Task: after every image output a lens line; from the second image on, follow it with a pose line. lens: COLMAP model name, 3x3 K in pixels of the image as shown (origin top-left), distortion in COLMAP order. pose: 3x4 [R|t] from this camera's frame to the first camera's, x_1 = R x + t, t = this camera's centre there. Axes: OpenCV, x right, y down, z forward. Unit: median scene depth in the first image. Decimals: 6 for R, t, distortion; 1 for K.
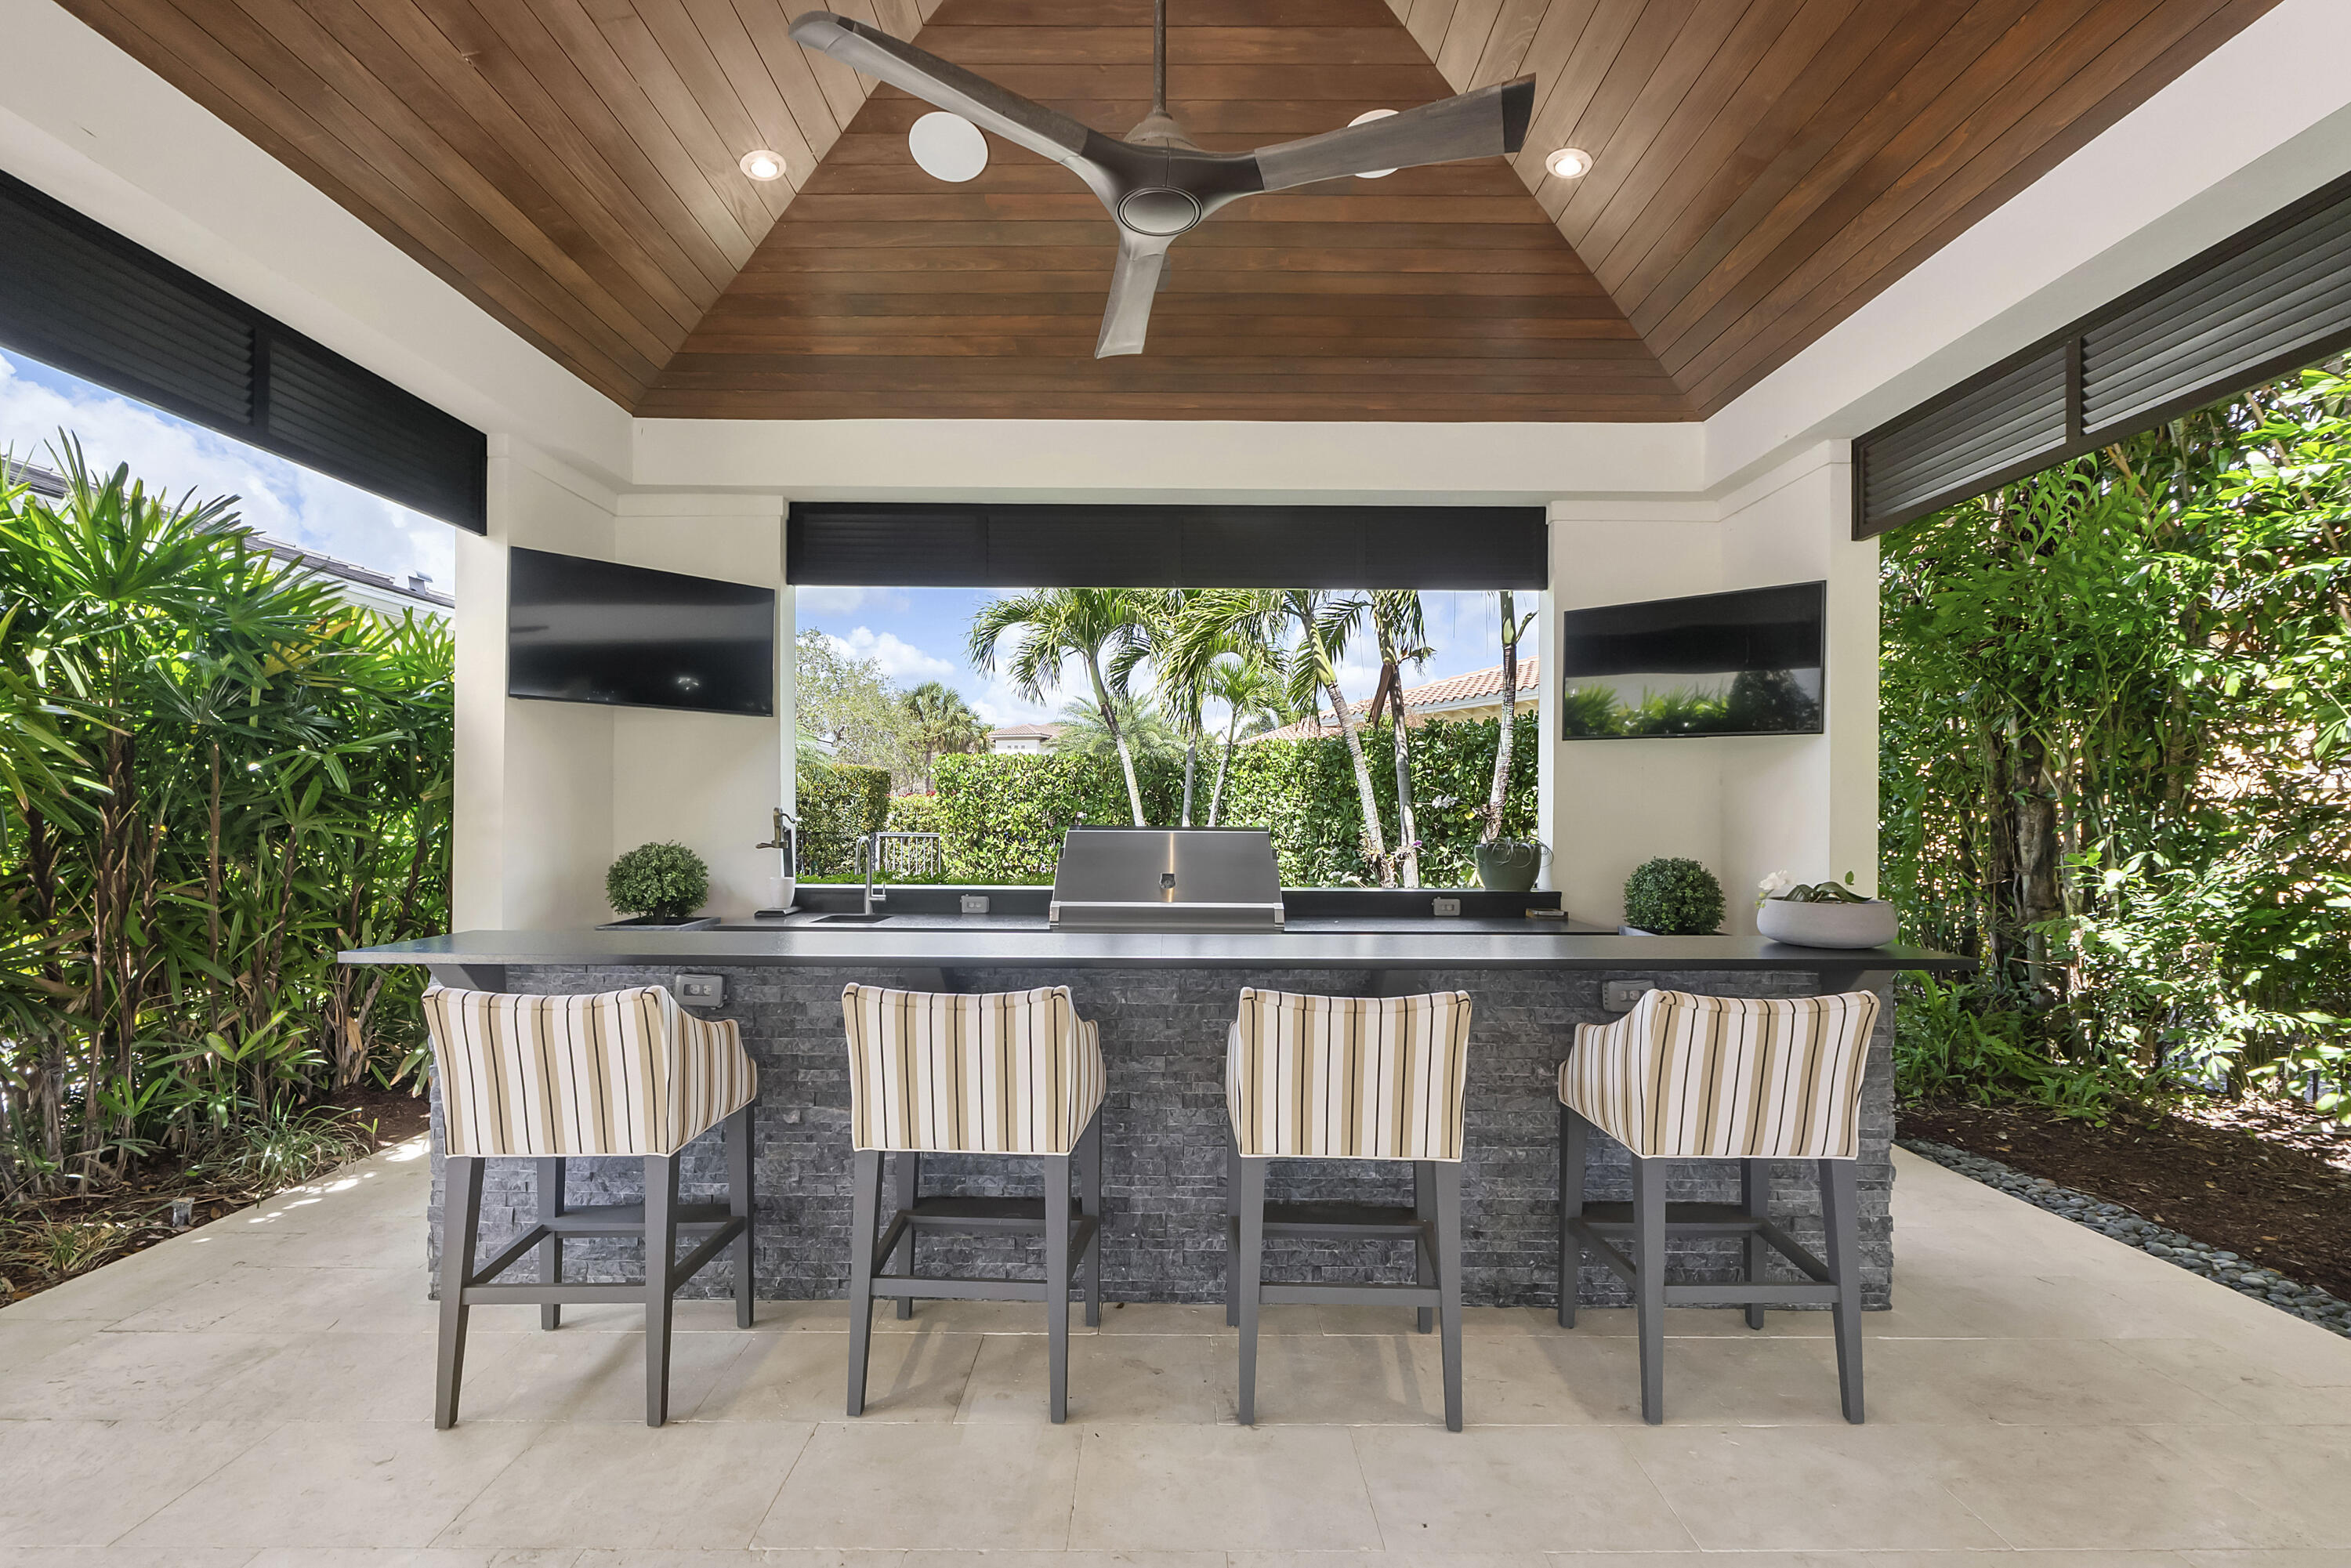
lens RADIAL K [[1012.7, 0, 1175.1], [0, 1012.7, 802.5], [0, 0, 1]] dist [-0.007612, -0.000001]
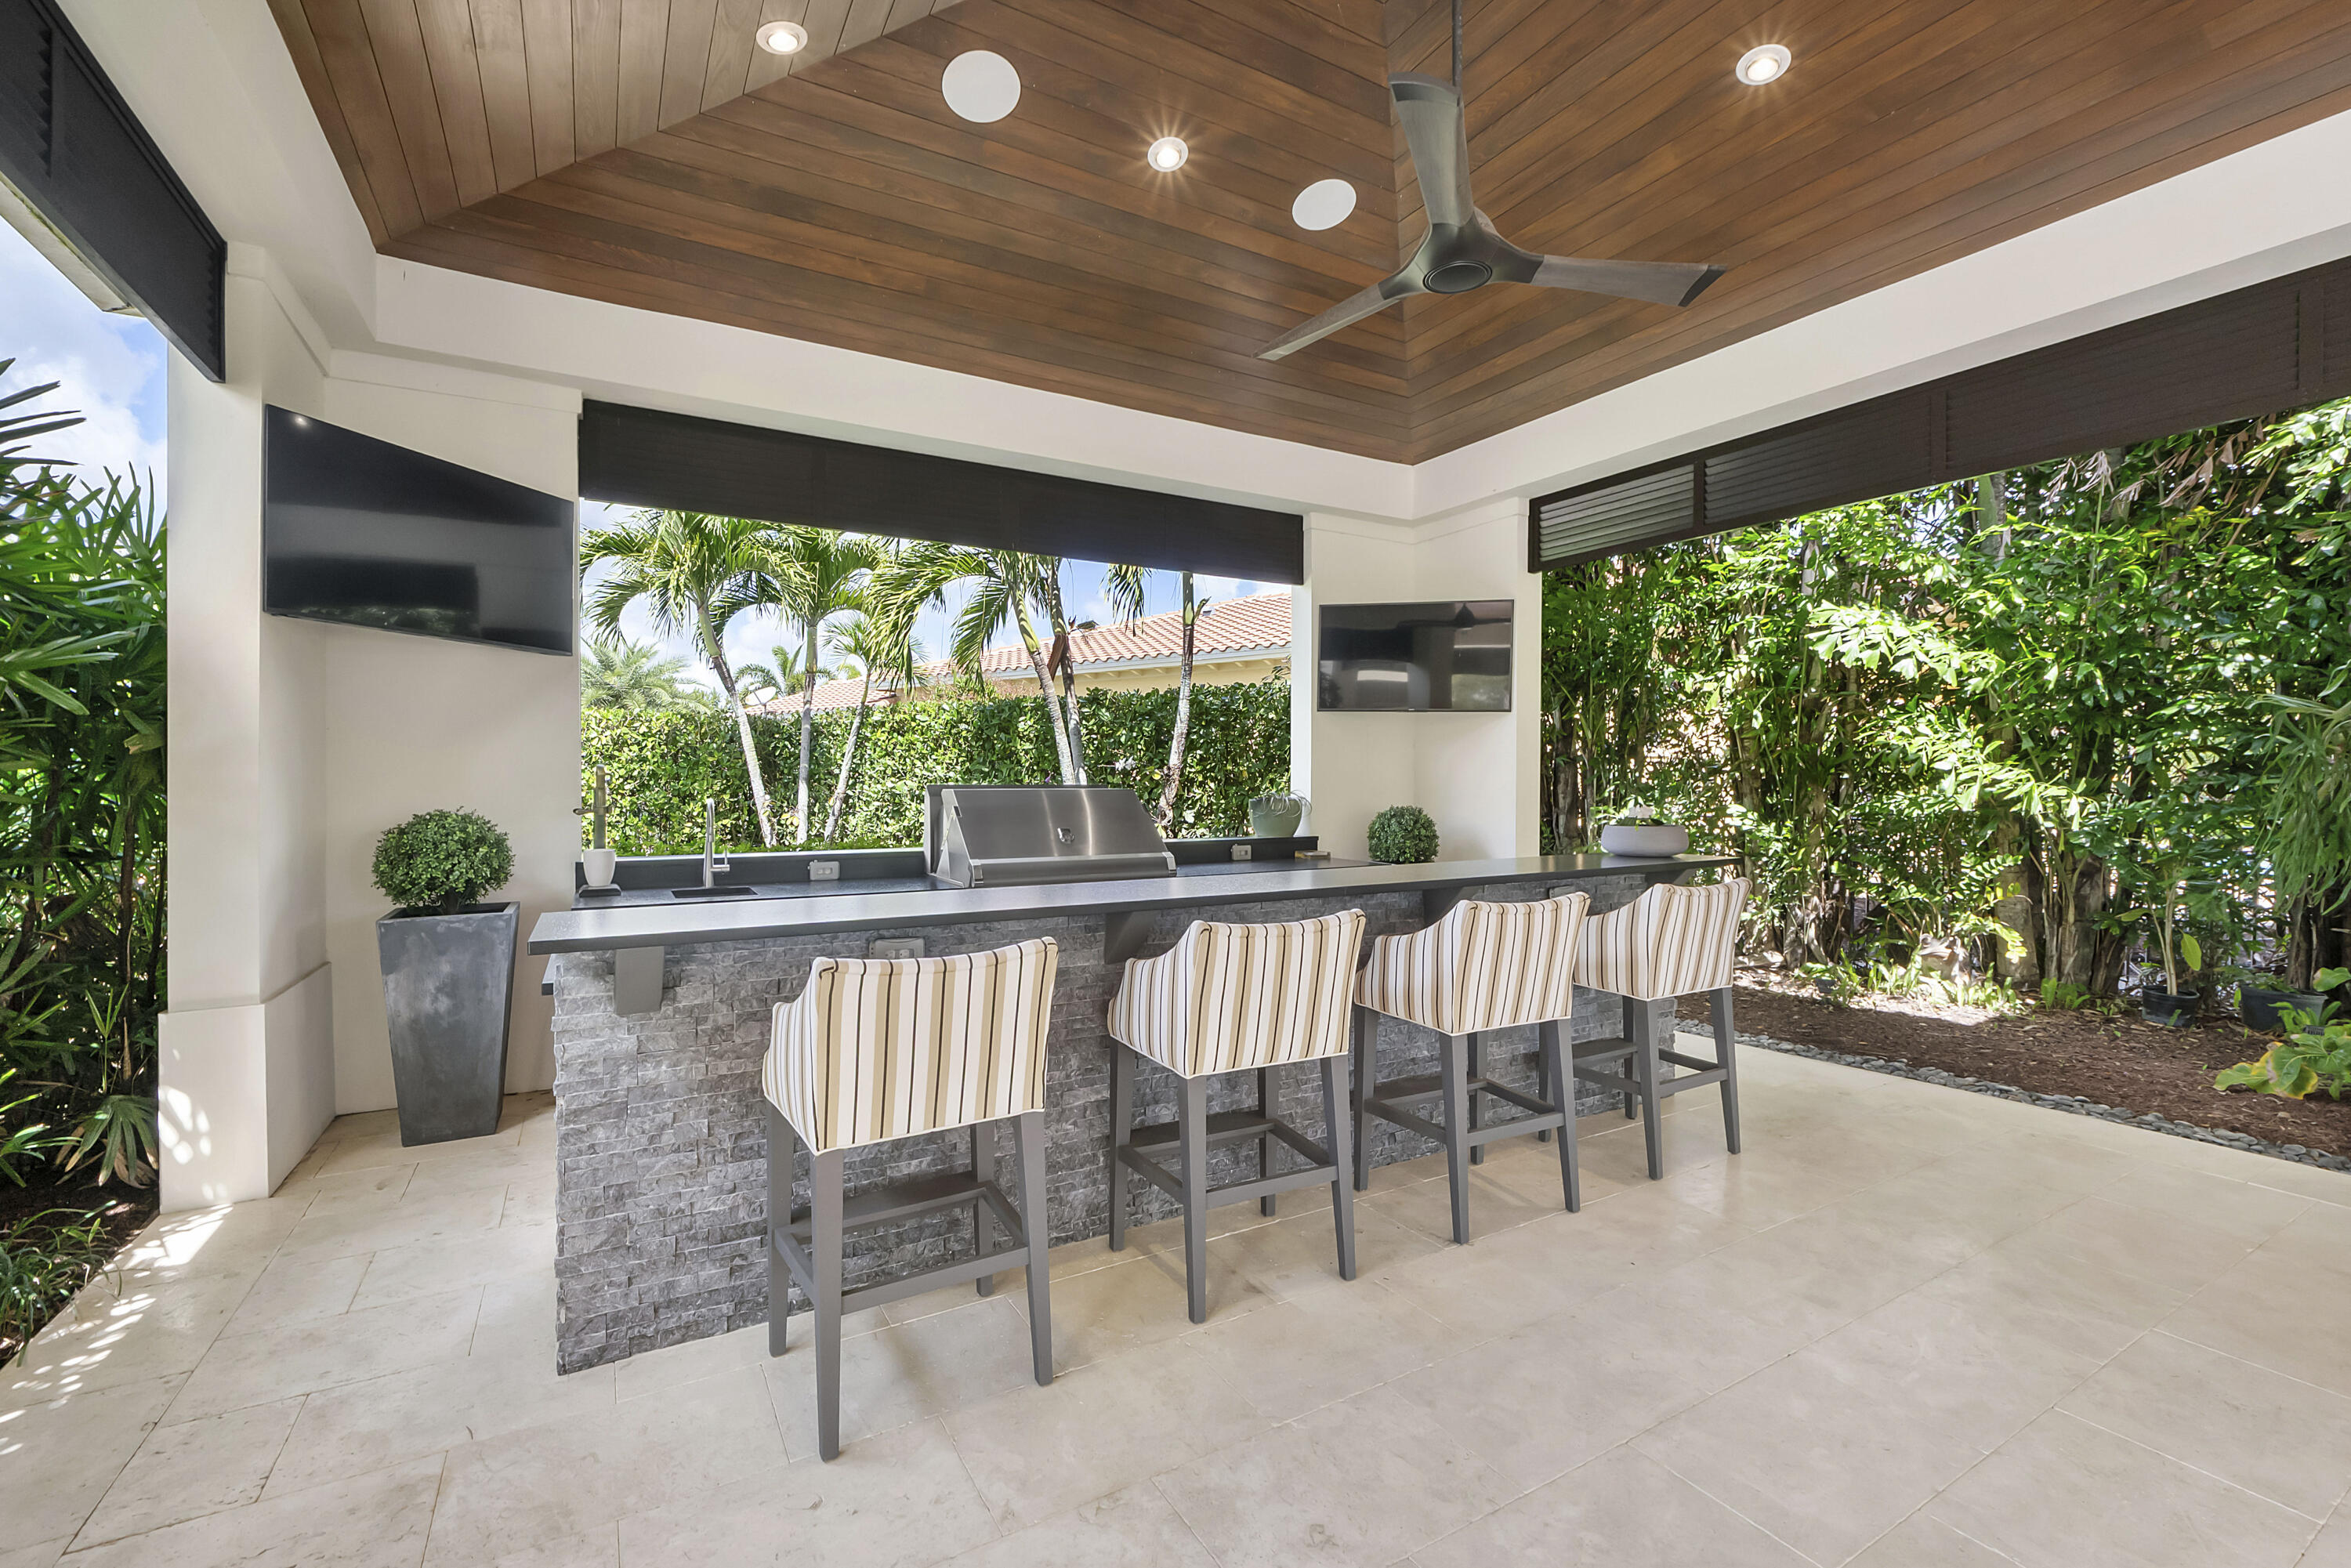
lens RADIAL K [[1012.7, 0, 1203.7], [0, 1012.7, 758.2], [0, 0, 1]] dist [0.025685, -0.043608]
pose [[0.858748, 0.004218, 0.512380, -0.355868], [0.001953, 0.999932, -0.011505, 0.009142], [-0.512394, 0.010881, 0.858682, 0.029074]]
